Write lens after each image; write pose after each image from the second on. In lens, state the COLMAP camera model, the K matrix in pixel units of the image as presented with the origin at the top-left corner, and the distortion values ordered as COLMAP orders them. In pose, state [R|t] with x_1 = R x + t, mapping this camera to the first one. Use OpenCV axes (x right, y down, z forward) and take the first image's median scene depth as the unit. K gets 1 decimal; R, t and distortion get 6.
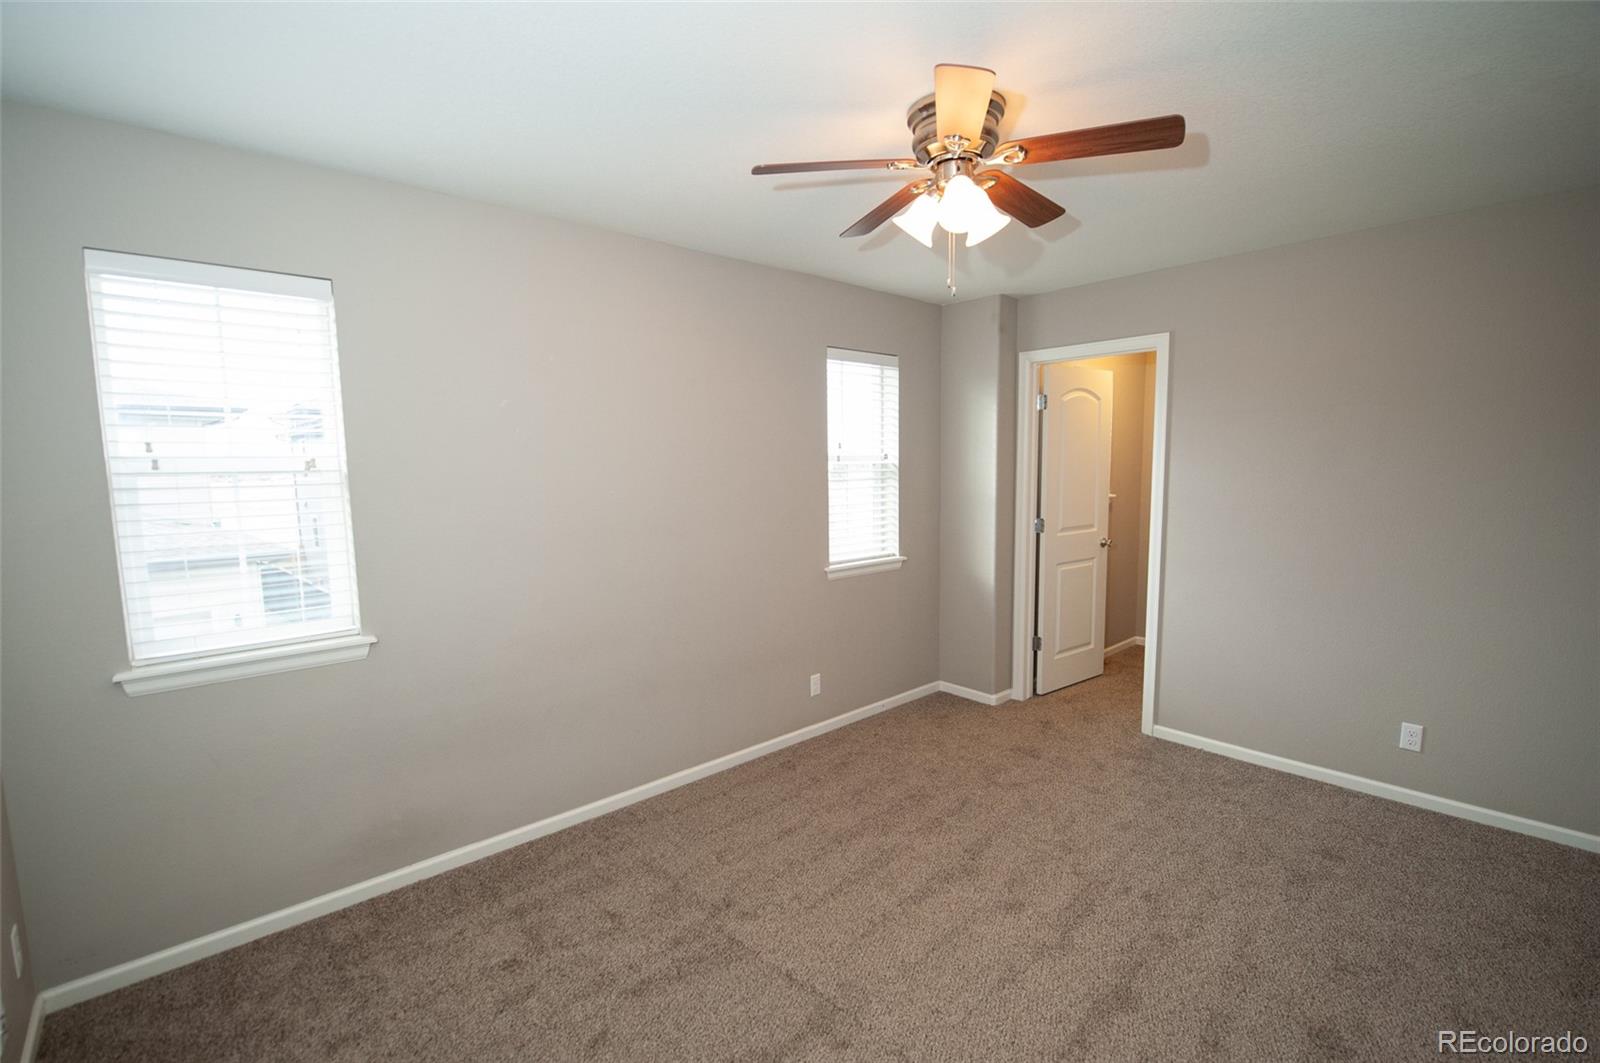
lens RADIAL K [[691.2, 0, 800.5], [0, 691.2, 537.5], [0, 0, 1]] dist [-0.009912, -0.003136]
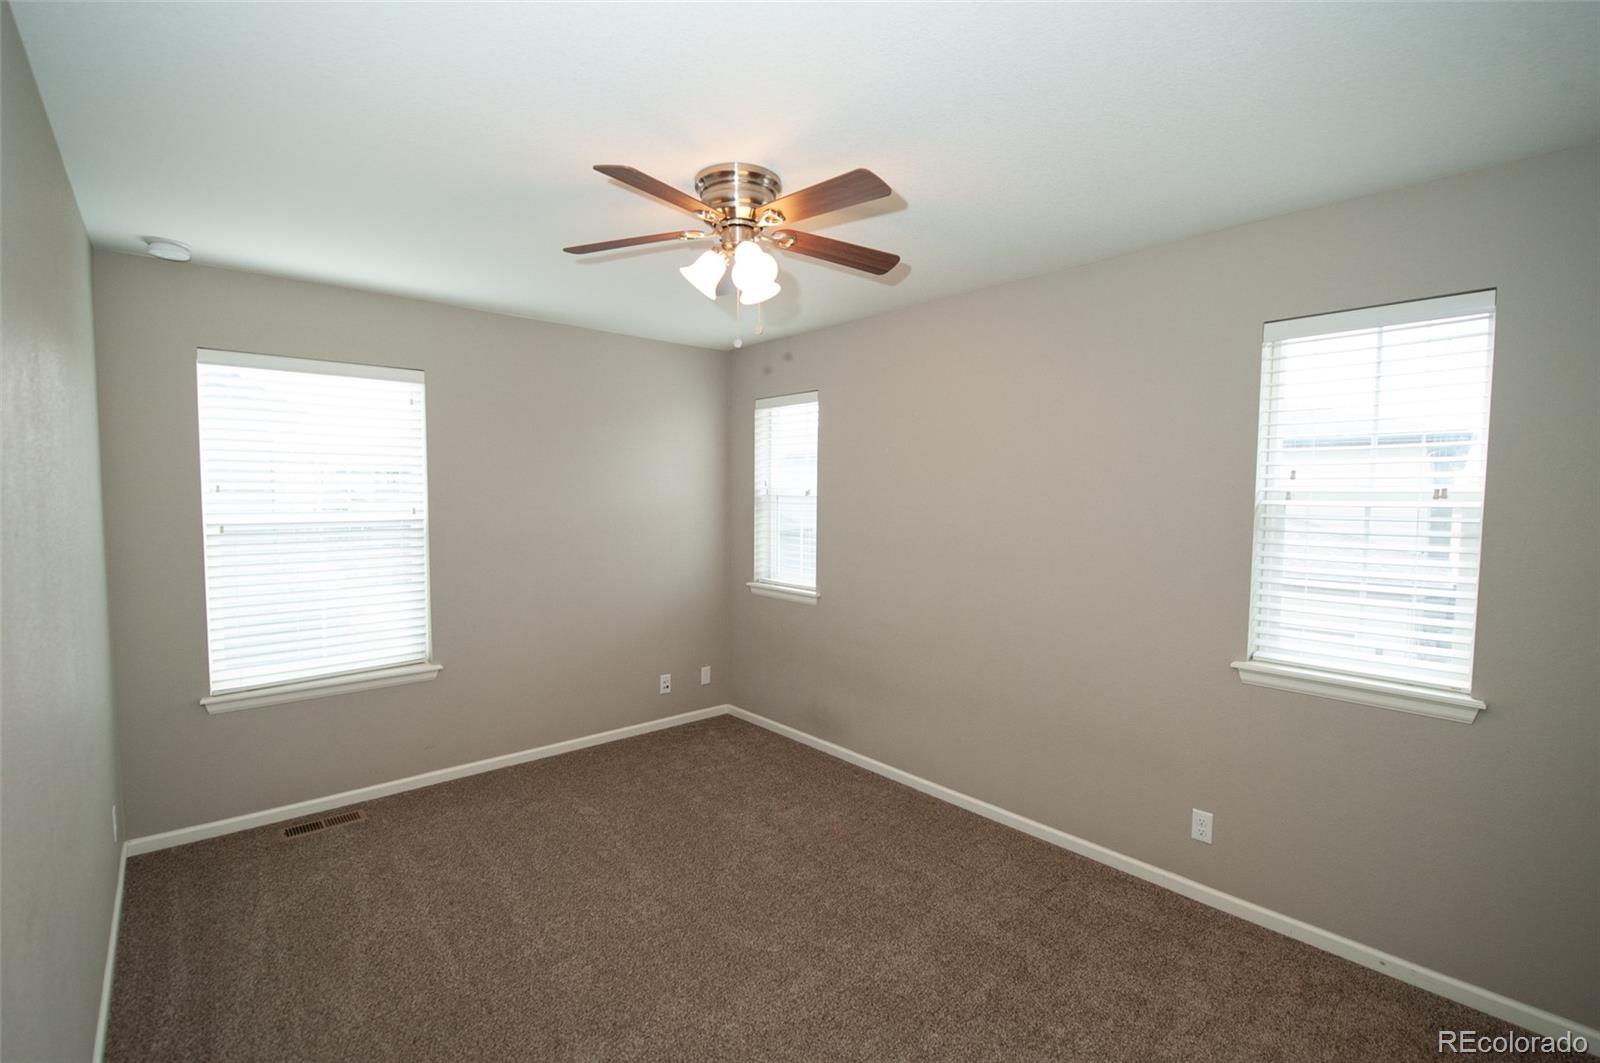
lens RADIAL K [[691.2, 0, 800.5], [0, 691.2, 537.5], [0, 0, 1]] dist [-0.009912, -0.003136]
pose [[0.030814, 0.077757, -0.996496, 0.654745], [-0.115592, 0.990557, 0.073719, -0.072028], [0.992819, 0.112916, 0.039511, 0.548372]]
